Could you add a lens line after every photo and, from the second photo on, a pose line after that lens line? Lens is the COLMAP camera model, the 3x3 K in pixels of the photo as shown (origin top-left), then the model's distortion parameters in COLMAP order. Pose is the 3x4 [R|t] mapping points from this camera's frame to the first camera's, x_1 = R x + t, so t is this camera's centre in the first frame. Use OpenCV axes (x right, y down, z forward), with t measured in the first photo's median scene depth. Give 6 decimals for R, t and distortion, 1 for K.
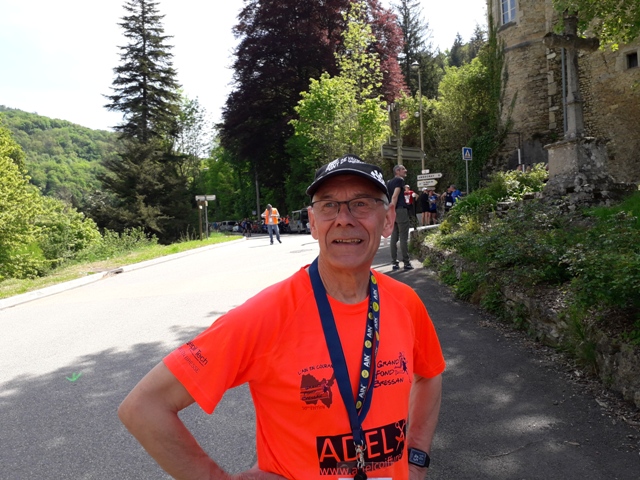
lens RADIAL K [[512.0, 0, 328.2], [0, 512.0, 236.3], [0, 0, 1]] dist [0.029155, -0.062797]
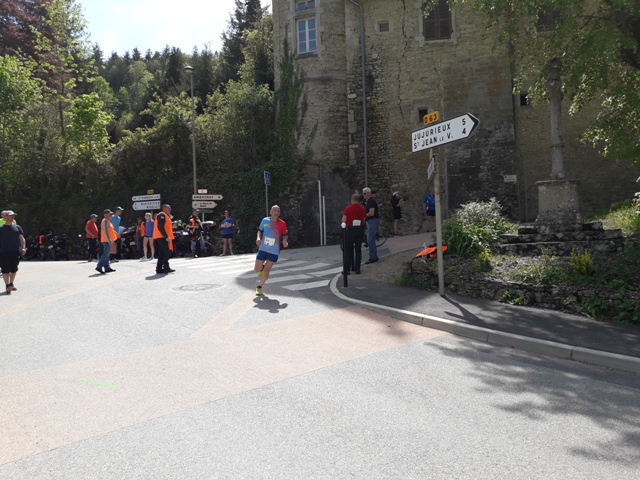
lens RADIAL K [[512.0, 0, 328.0], [0, 512.0, 234.6], [0, 0, 1]] dist [0.029155, -0.062797]
pose [[0.732029, 0.048978, 0.679511, -0.244211], [-0.008677, 0.998002, -0.062587, -0.000638], [-0.681218, 0.039919, 0.730991, 0.220402]]
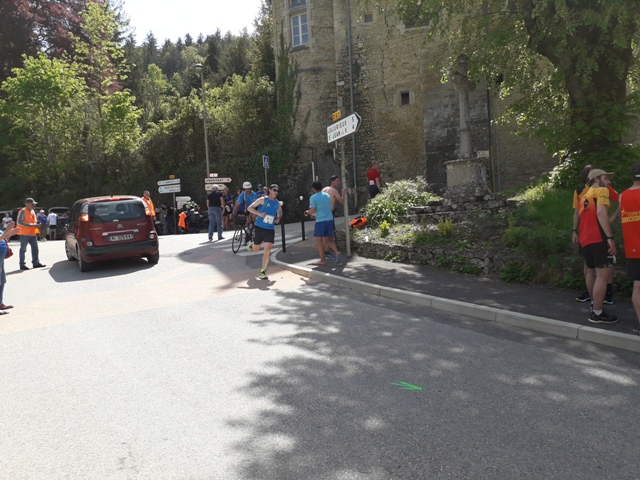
lens RADIAL K [[512.0, 0, 327.6], [0, 512.0, 235.8], [0, 0, 1]] dist [0.029155, -0.062797]
pose [[0.804444, 0.000467, 0.594028, -0.221498], [0.010022, 0.999847, -0.014359, 0.006418], [-0.593944, 0.017505, 0.804316, 0.074983]]
